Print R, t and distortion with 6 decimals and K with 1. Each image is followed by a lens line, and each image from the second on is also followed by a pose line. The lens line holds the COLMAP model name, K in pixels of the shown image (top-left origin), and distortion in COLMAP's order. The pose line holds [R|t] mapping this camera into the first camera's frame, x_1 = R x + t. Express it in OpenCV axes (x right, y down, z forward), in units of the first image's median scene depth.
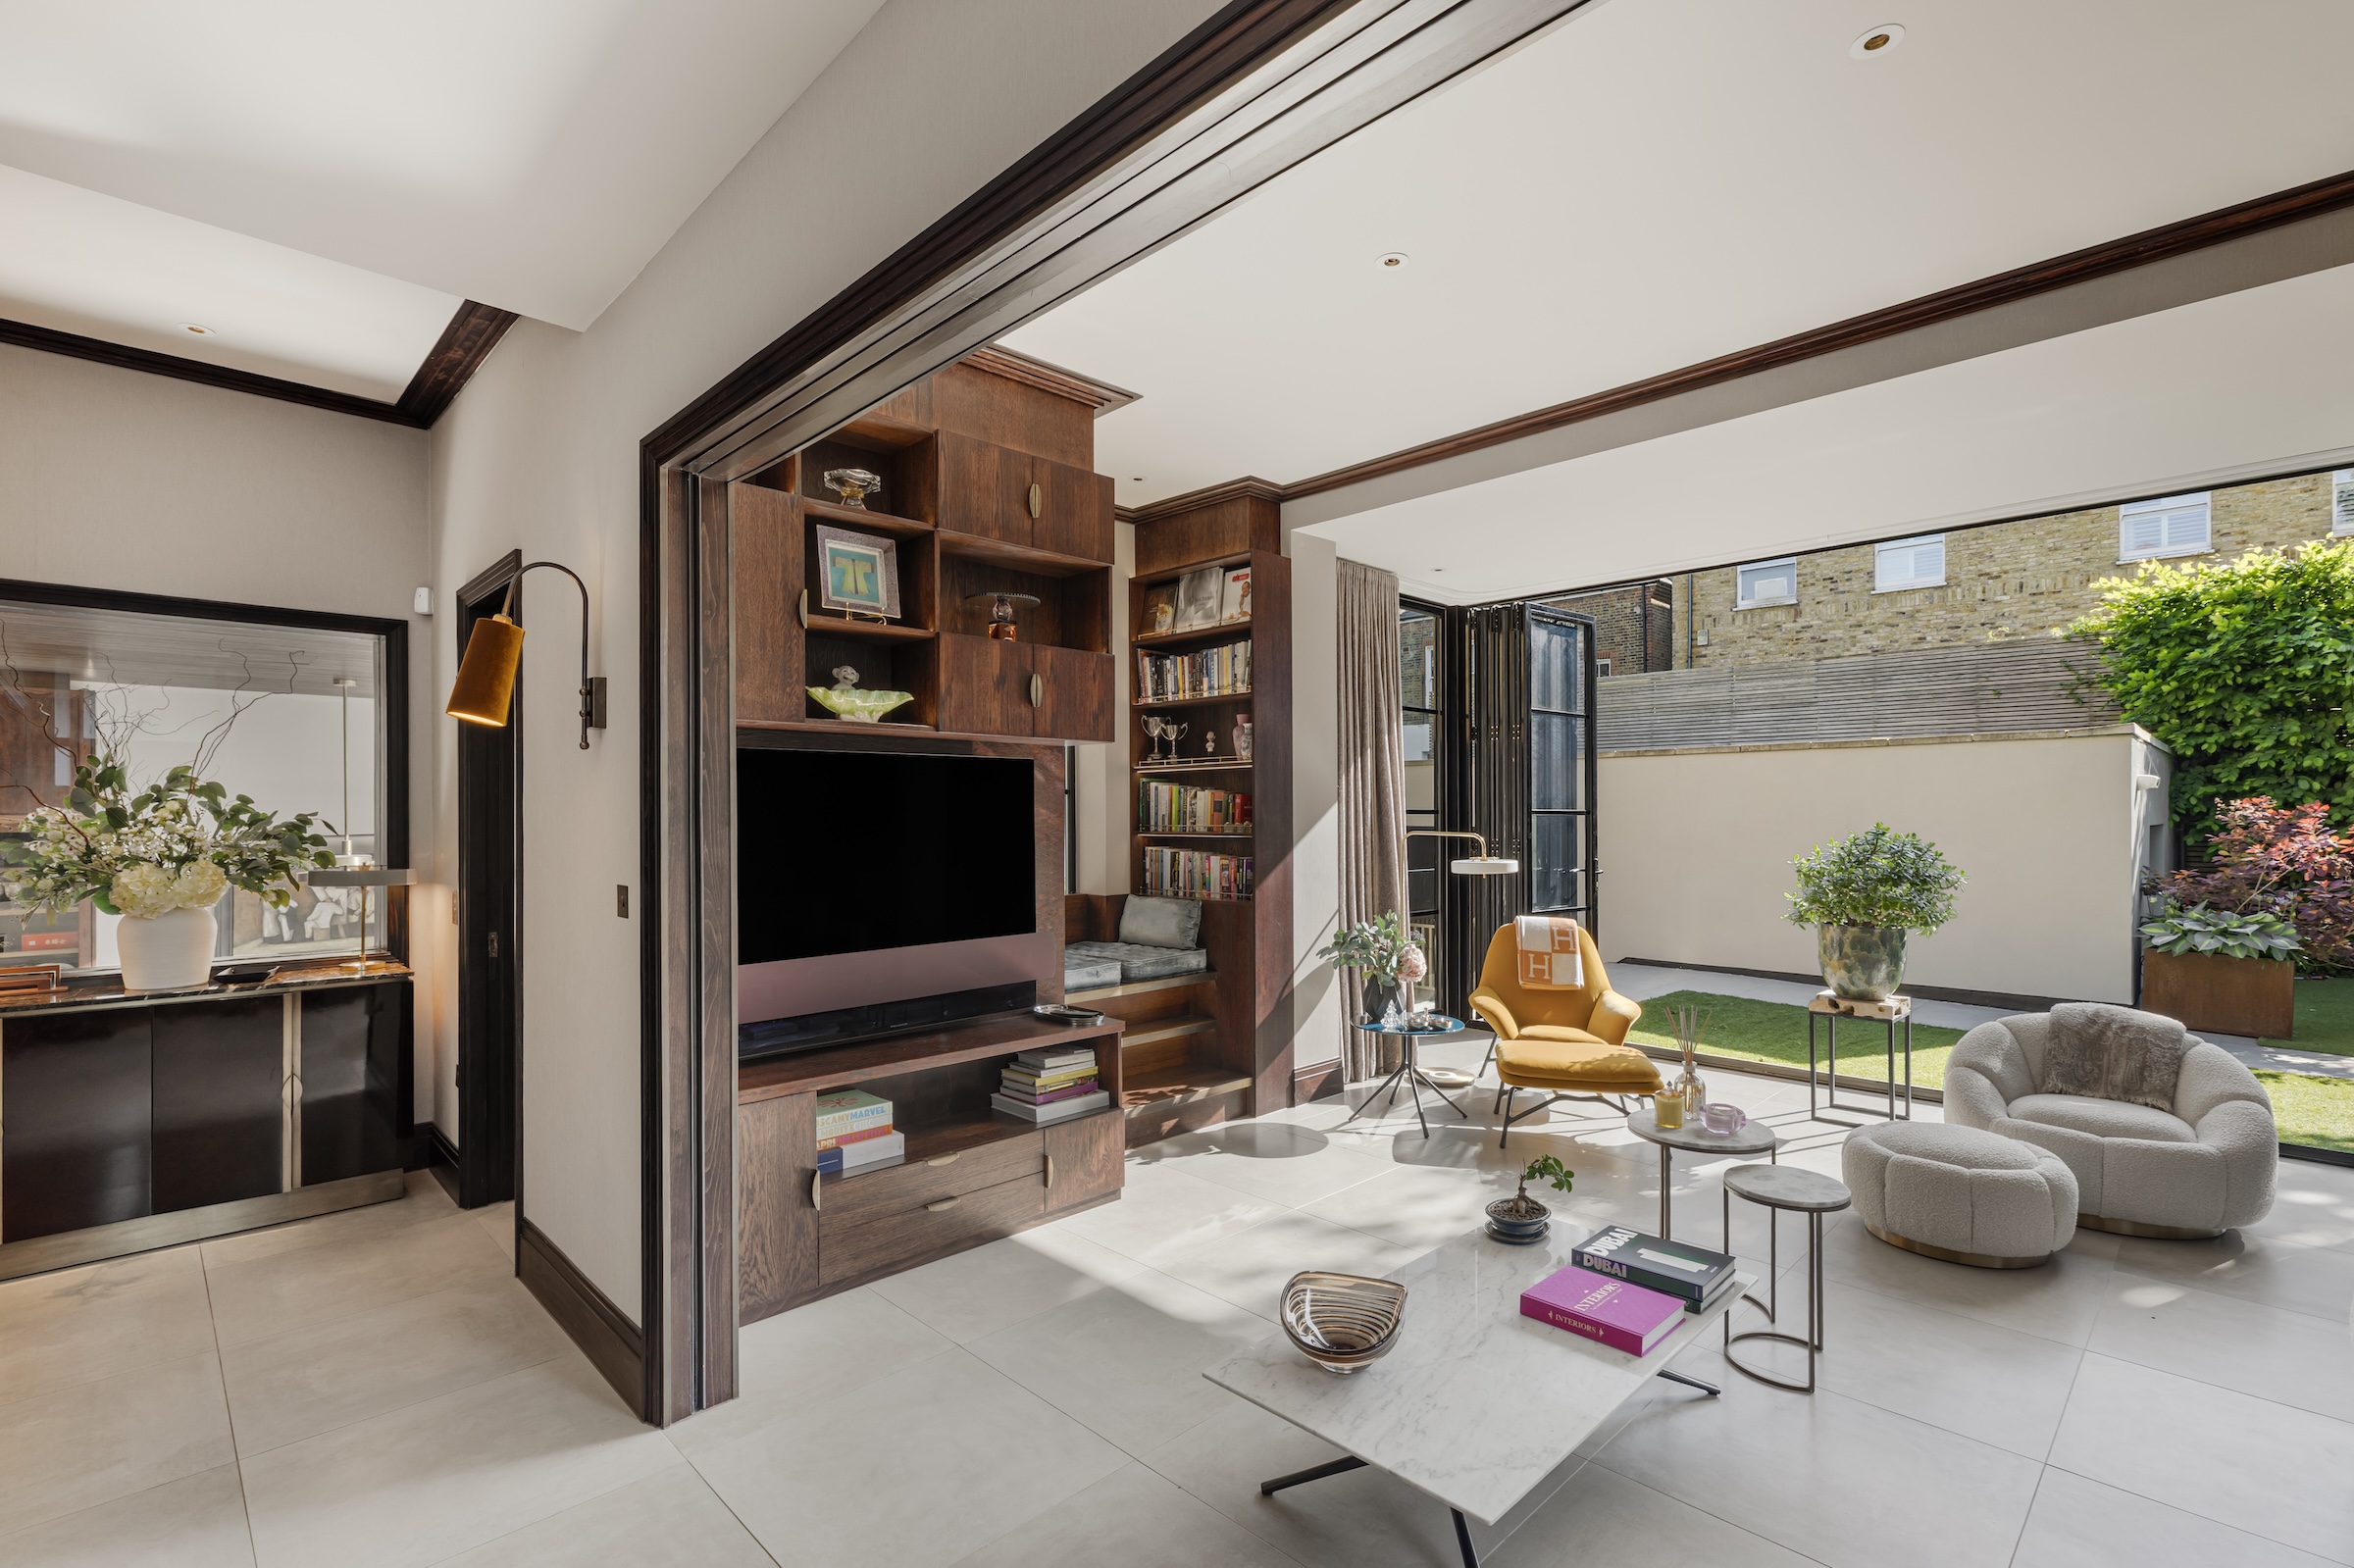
lens RADIAL K [[1070.8, 0, 1179.0], [0, 1070.8, 805.0], [0, 0, 1]] dist [-0.001244, 0.000676]
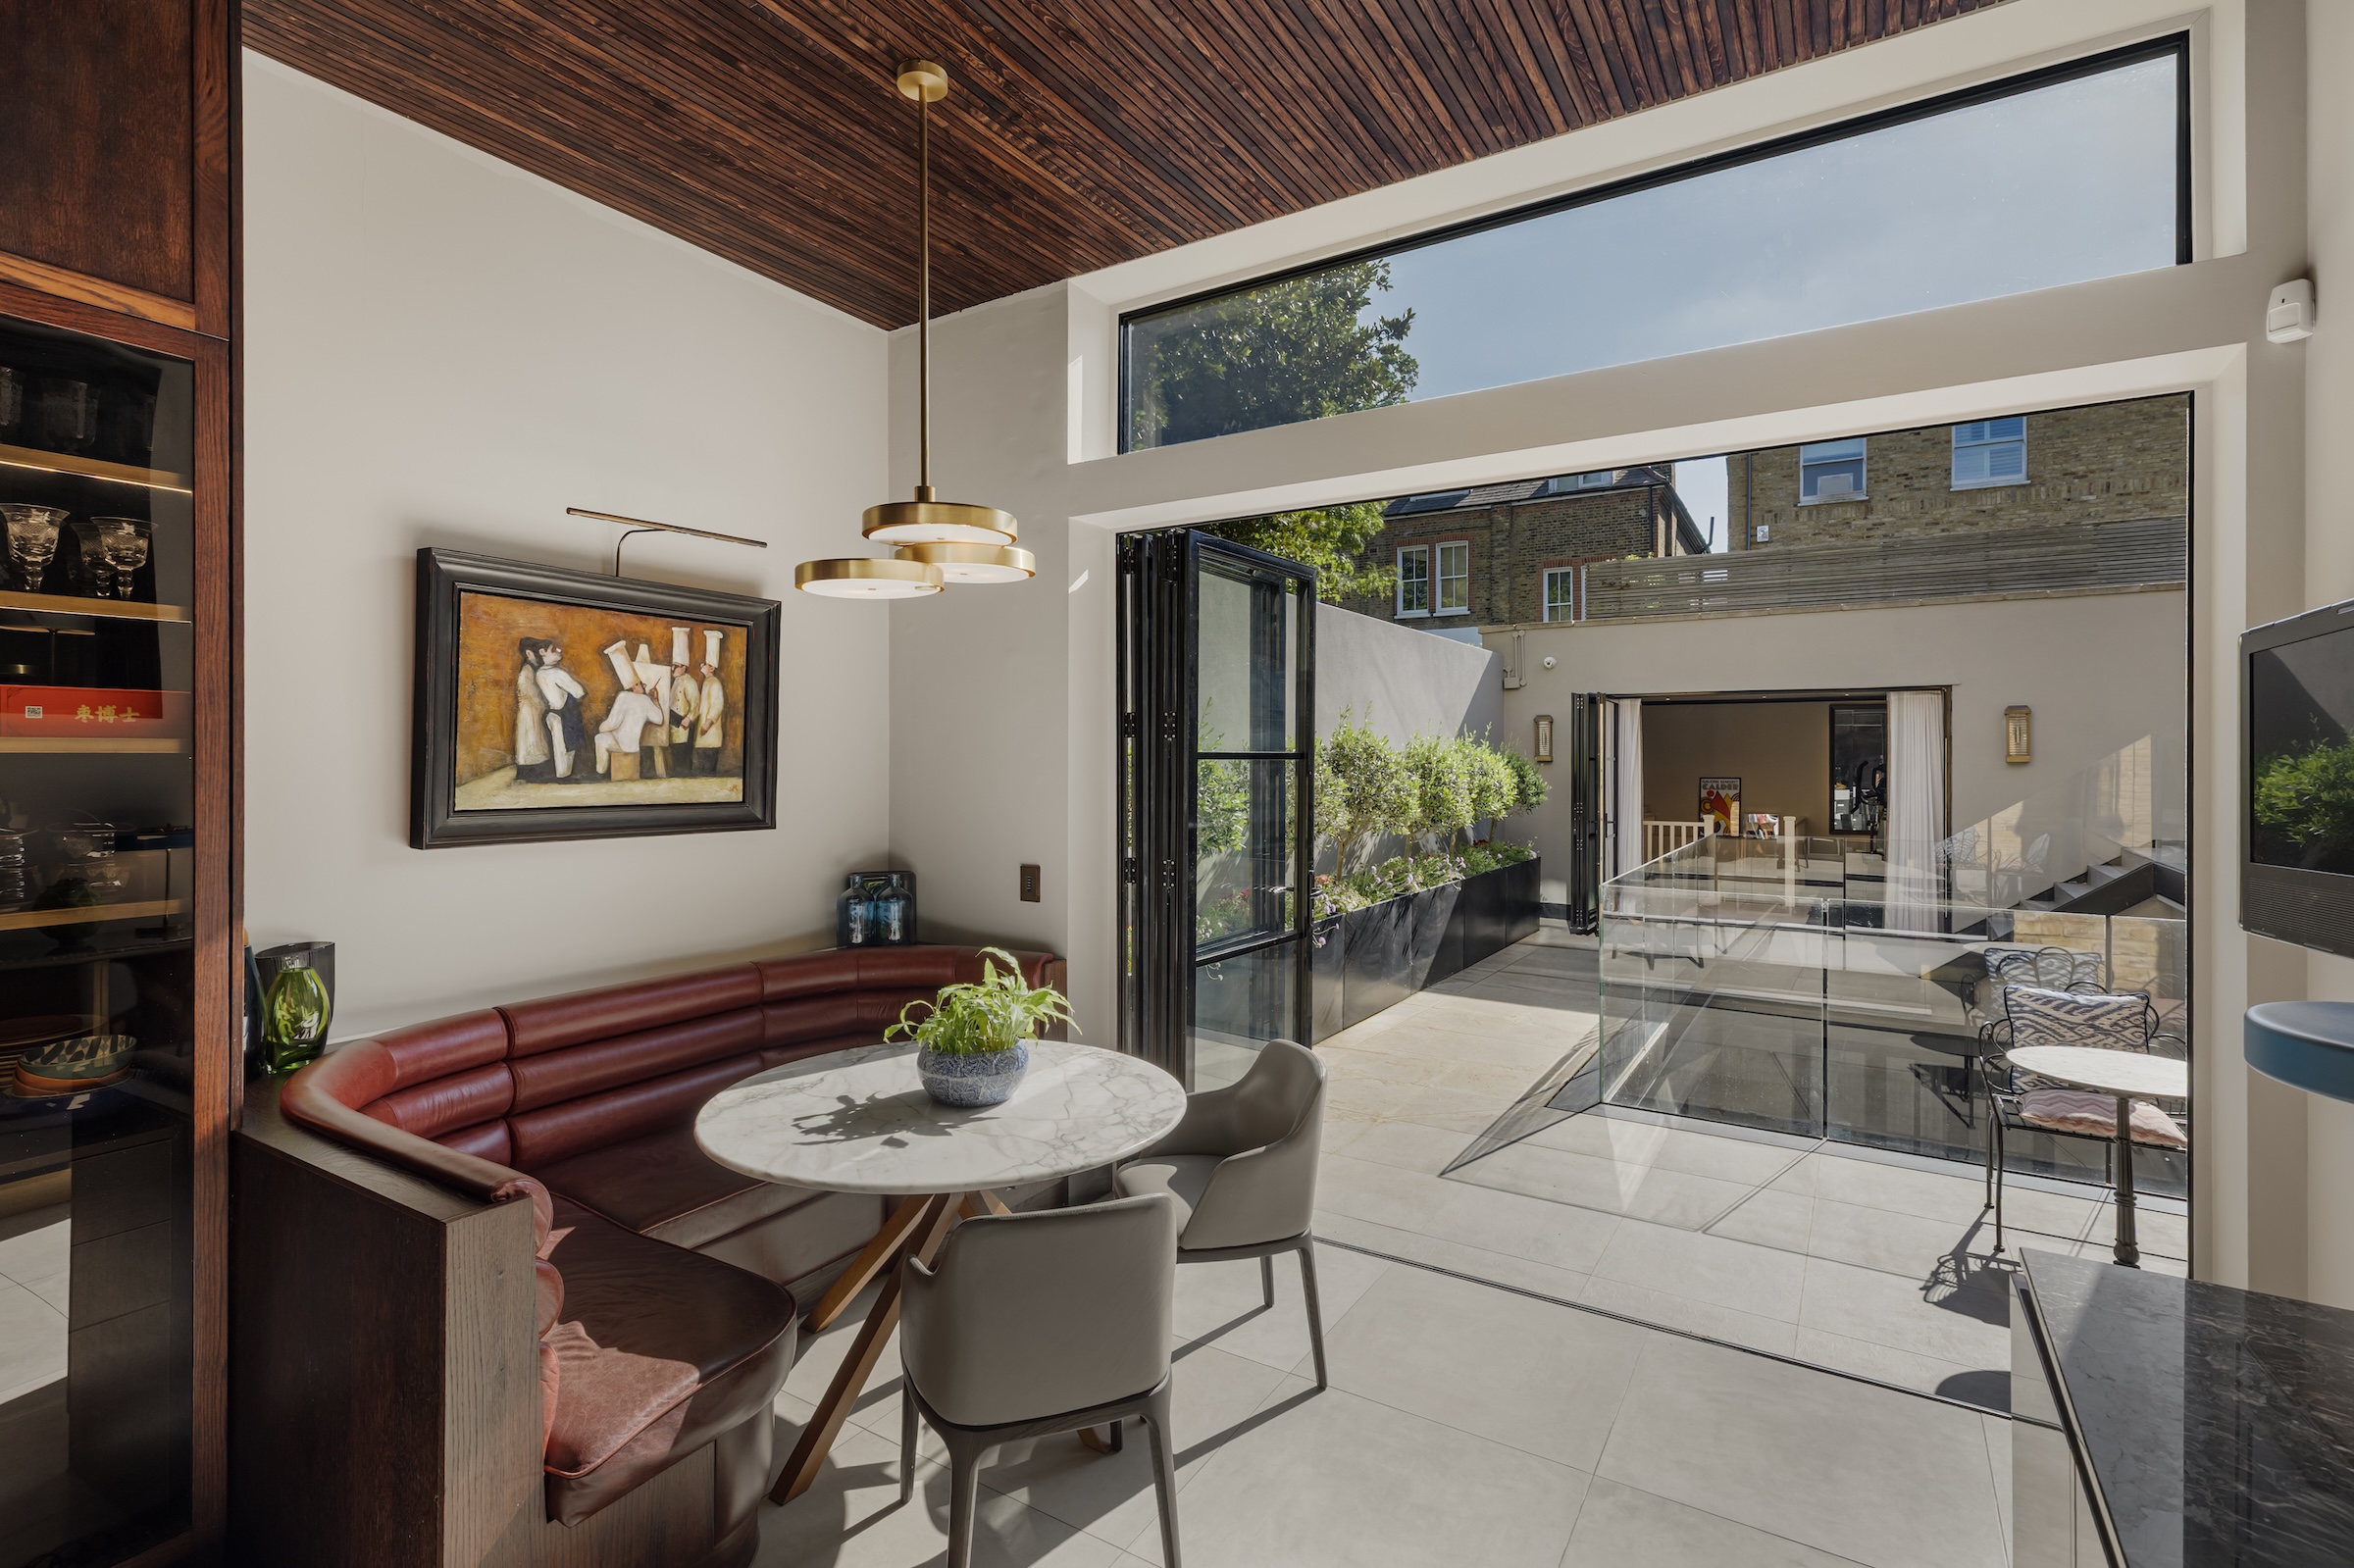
lens RADIAL K [[1070.8, 0, 1174.1], [0, 1070.8, 759.0], [0, 0, 1]] dist [-0.001244, 0.000676]
pose [[0.975834, 0.006503, 0.218415, -0.272411], [-0.009386, 0.999882, 0.012164, 0.044413], [-0.218310, -0.013920, 0.975780, 0.212016]]
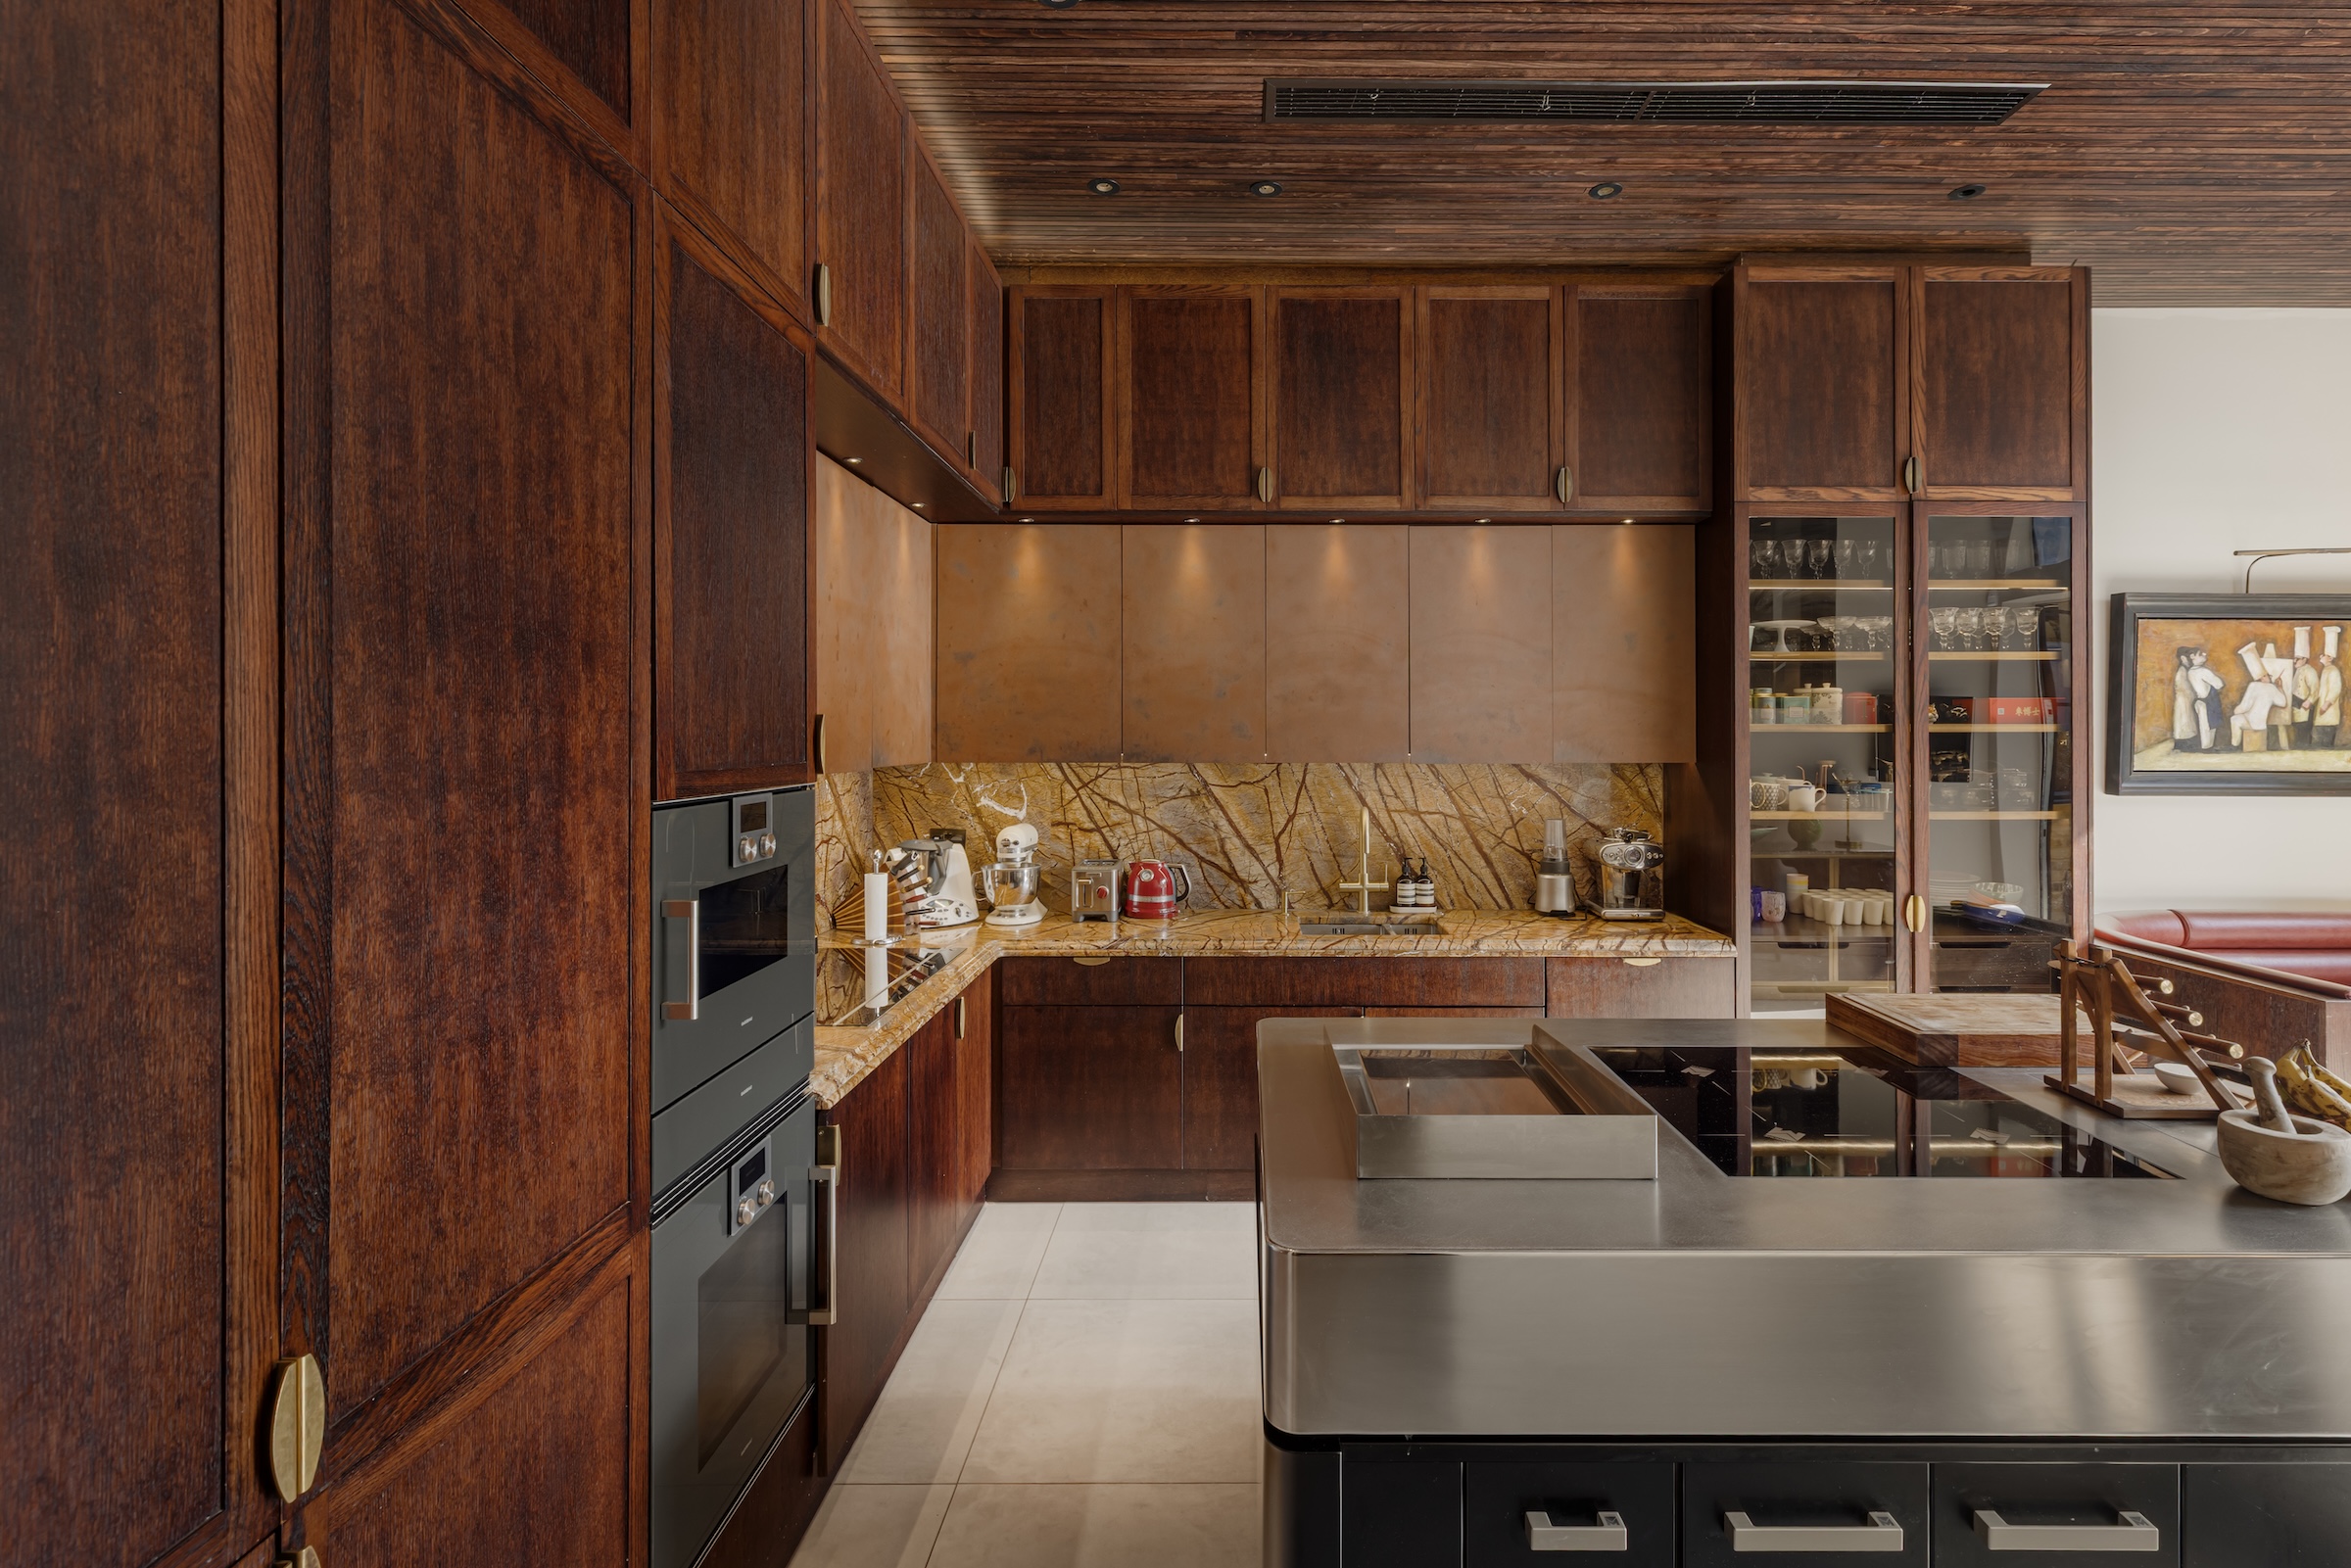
lens RADIAL K [[1152.8, 0, 1234.4], [0, 1152.8, 750.4], [0, 0, 1]] dist [0.000984, -0.000285]
pose [[0.710258, 0.004109, -0.703929, -0.303362], [0.006494, 0.999902, 0.012389, 0.046238], [0.703911, -0.013371, 0.710162, 0.083043]]
